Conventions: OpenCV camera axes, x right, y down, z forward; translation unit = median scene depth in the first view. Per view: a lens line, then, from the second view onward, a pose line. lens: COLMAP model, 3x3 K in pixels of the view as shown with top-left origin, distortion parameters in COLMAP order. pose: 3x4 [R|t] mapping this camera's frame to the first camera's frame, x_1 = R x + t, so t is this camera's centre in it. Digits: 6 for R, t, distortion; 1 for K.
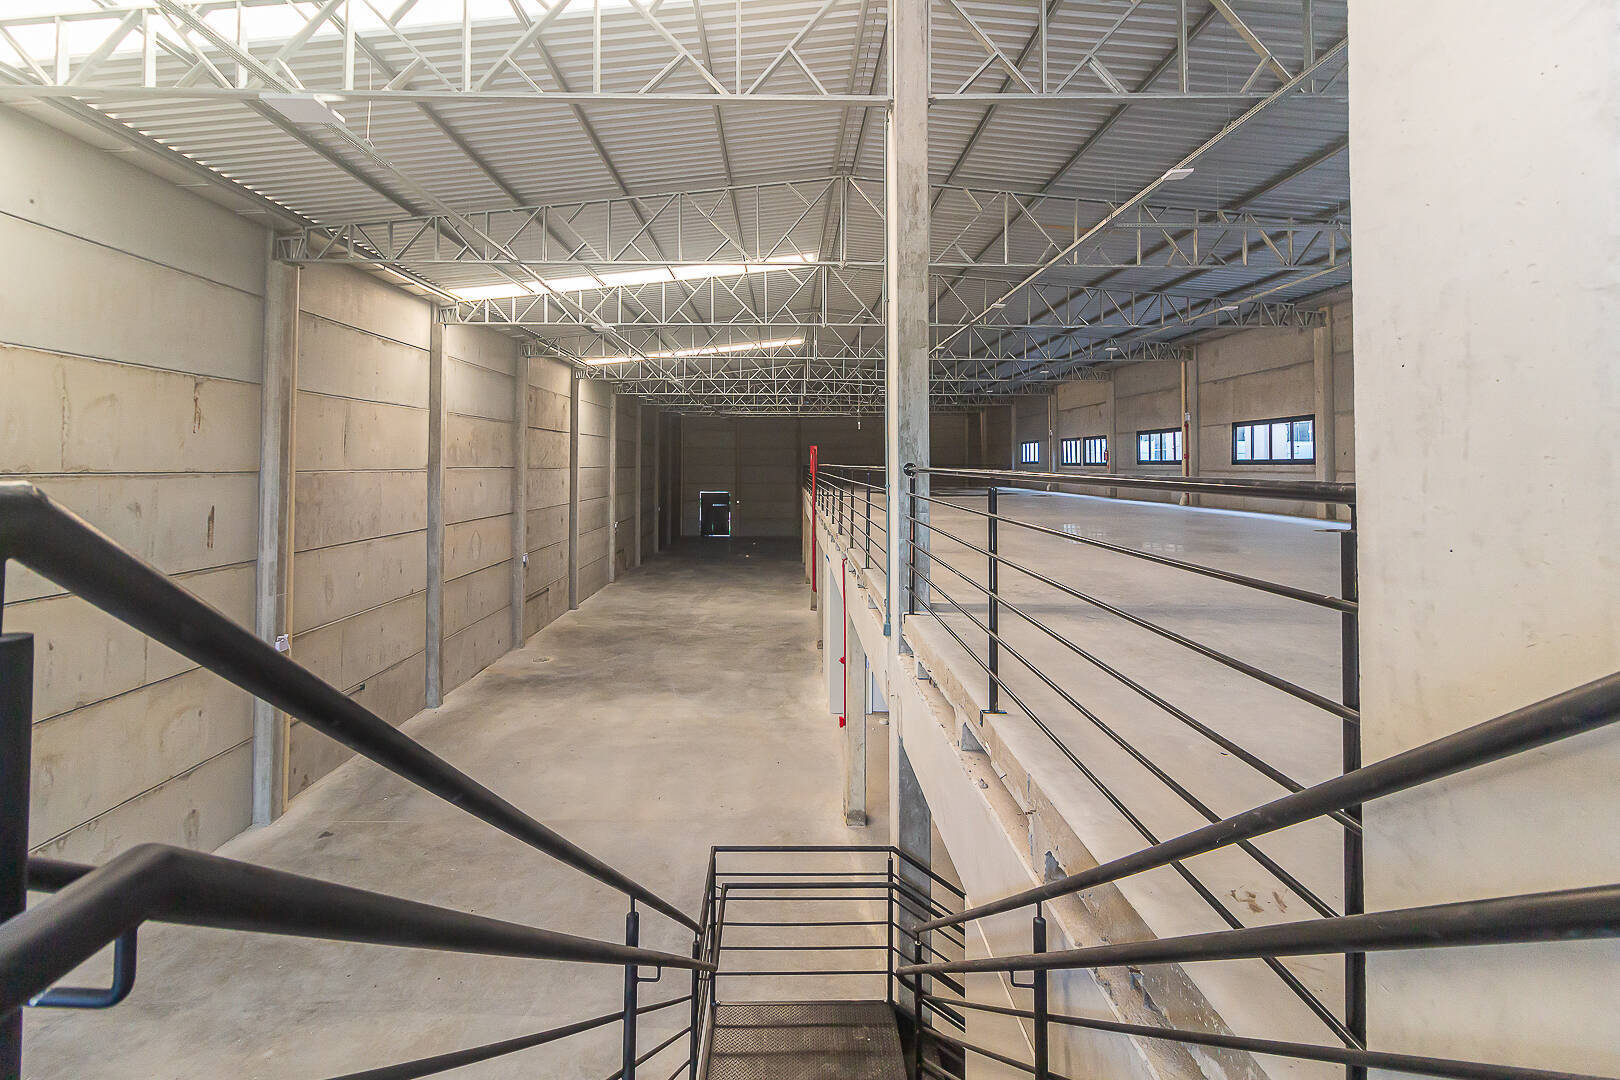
lens RADIAL K [[764.4, 0, 812.5], [0, 764.4, 435.0], [0, 0, 1]] dist [0.004060, 0.000575]
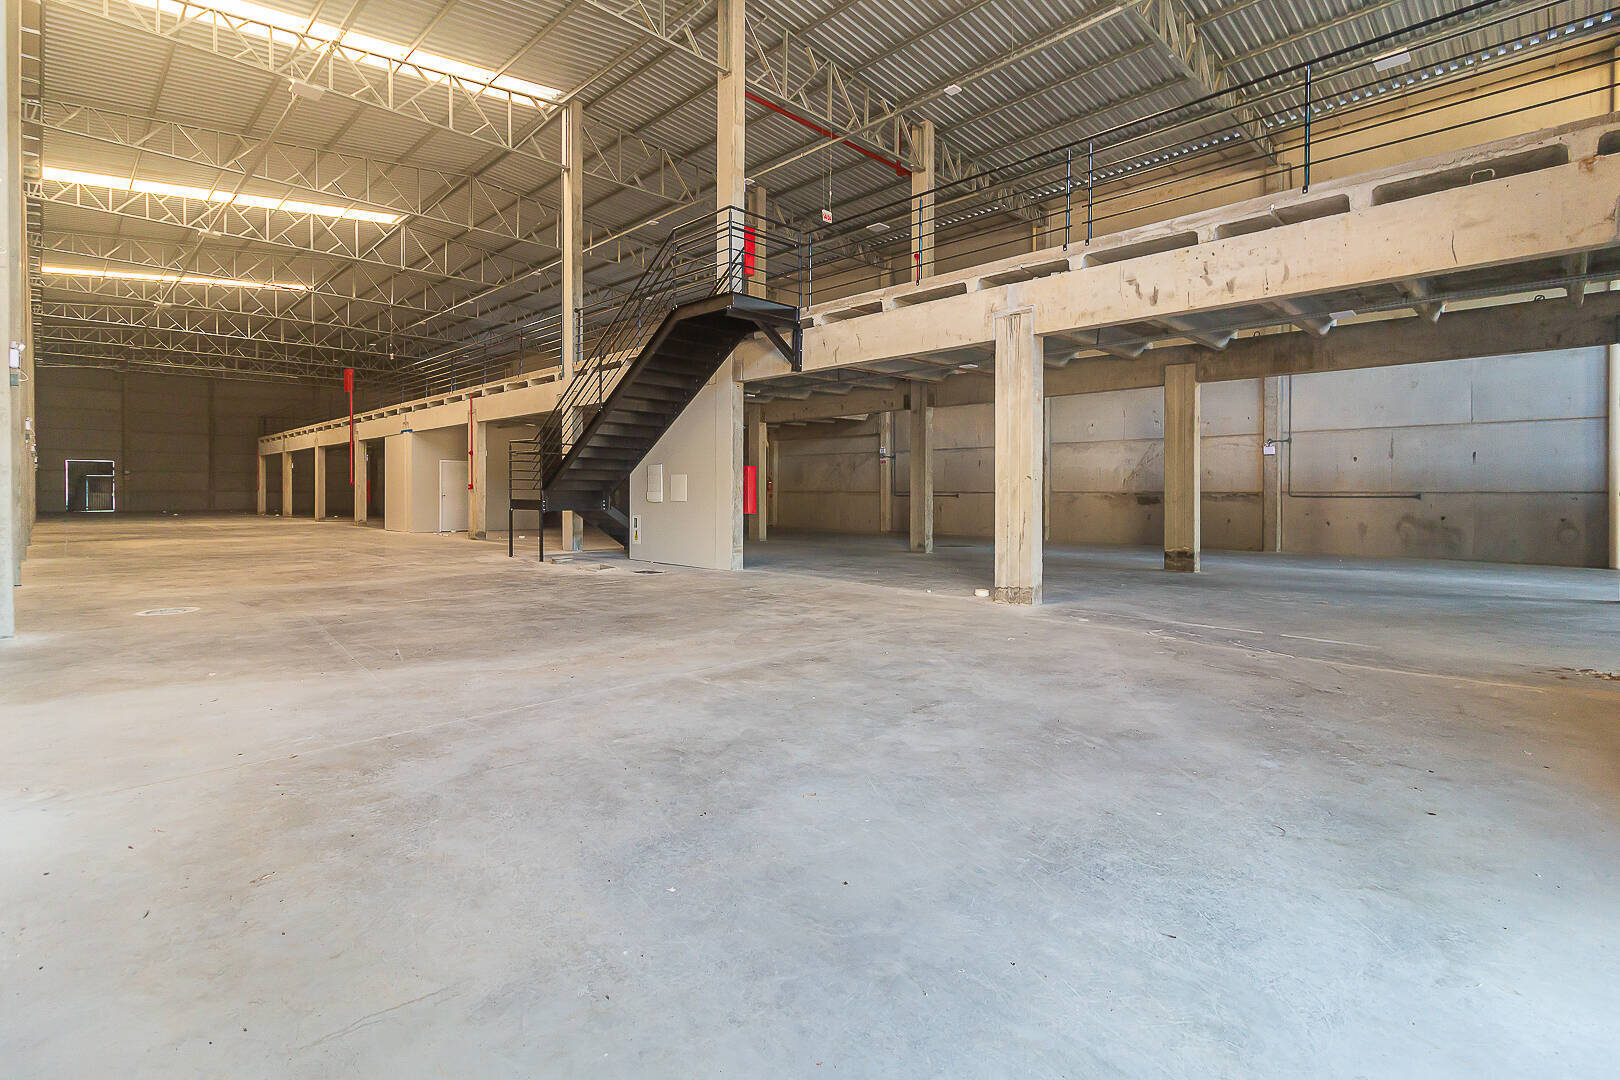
lens RADIAL K [[764.4, 0, 810.4], [0, 764.4, 494.2], [0, 0, 1]] dist [0.004060, 0.000575]
pose [[0.724018, -0.009657, 0.689714, -0.380231], [-0.016981, 0.999349, 0.031818, 0.199237], [-0.689572, -0.034749, 0.723383, -0.509618]]
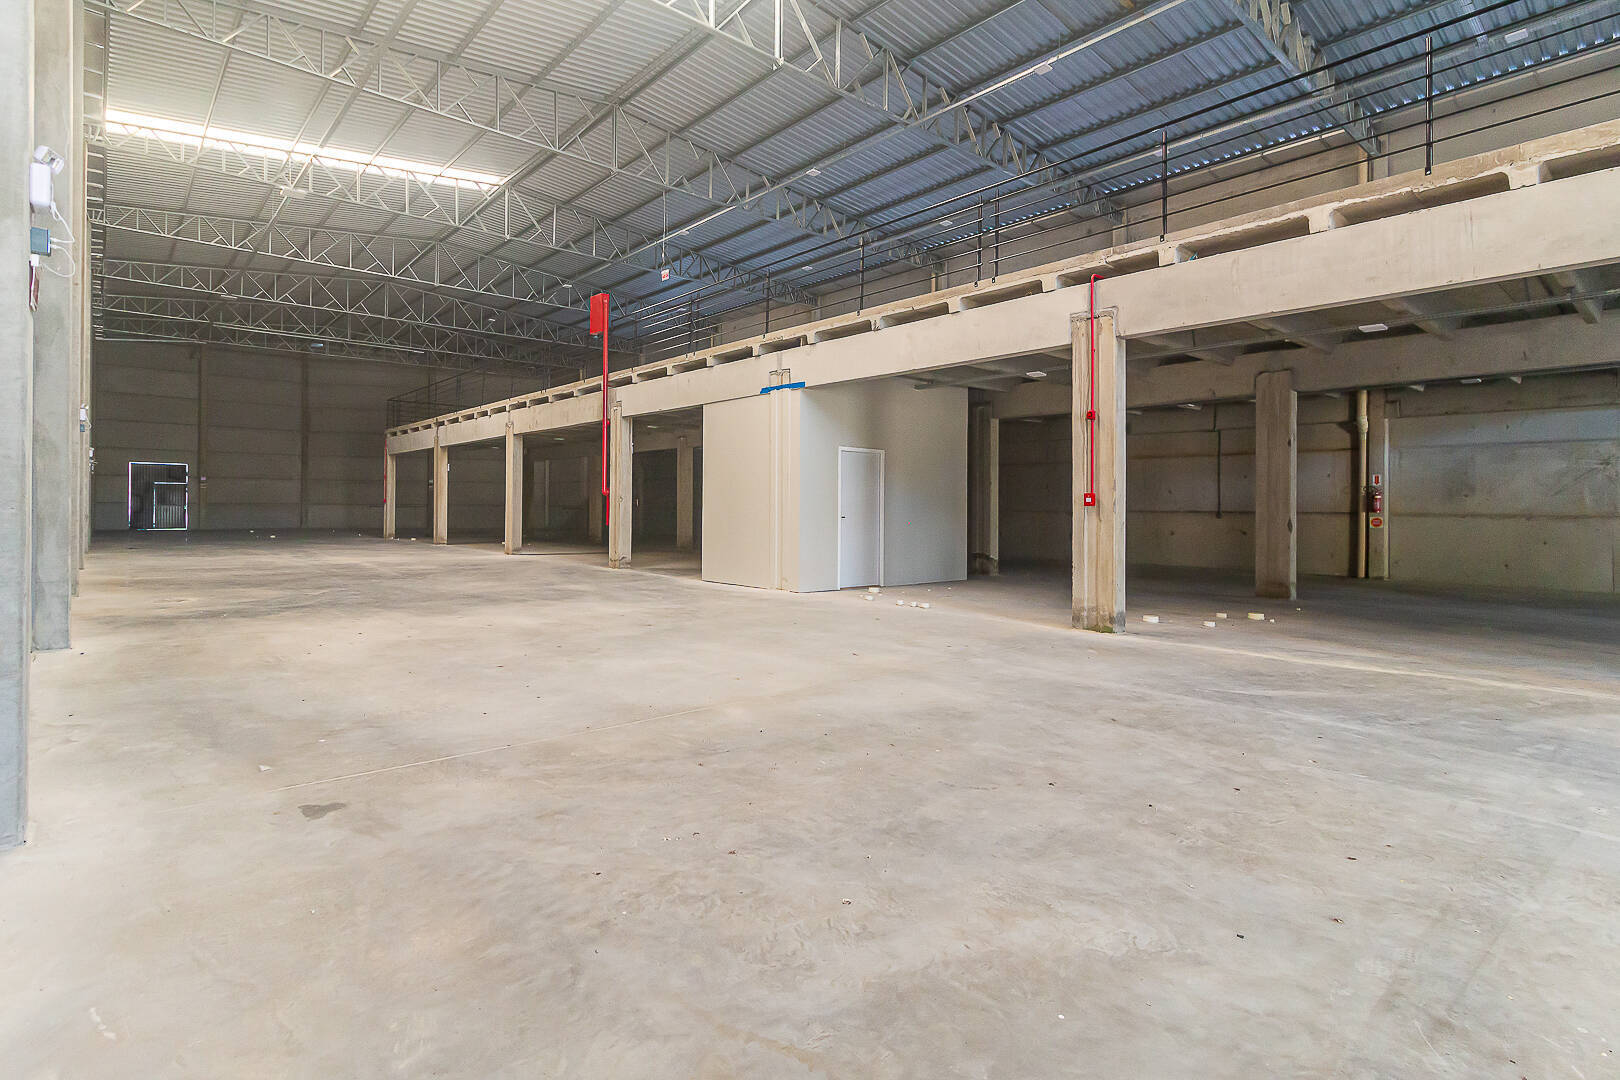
lens RADIAL K [[764.4, 0, 769.2], [0, 764.4, 501.7], [0, 0, 1]] dist [0.004060, 0.000575]
pose [[0.769846, 0.000040, 0.638229, -0.400999], [-0.019783, 0.999521, 0.023801, 0.225928], [-0.637923, -0.030949, 0.769478, 0.382796]]
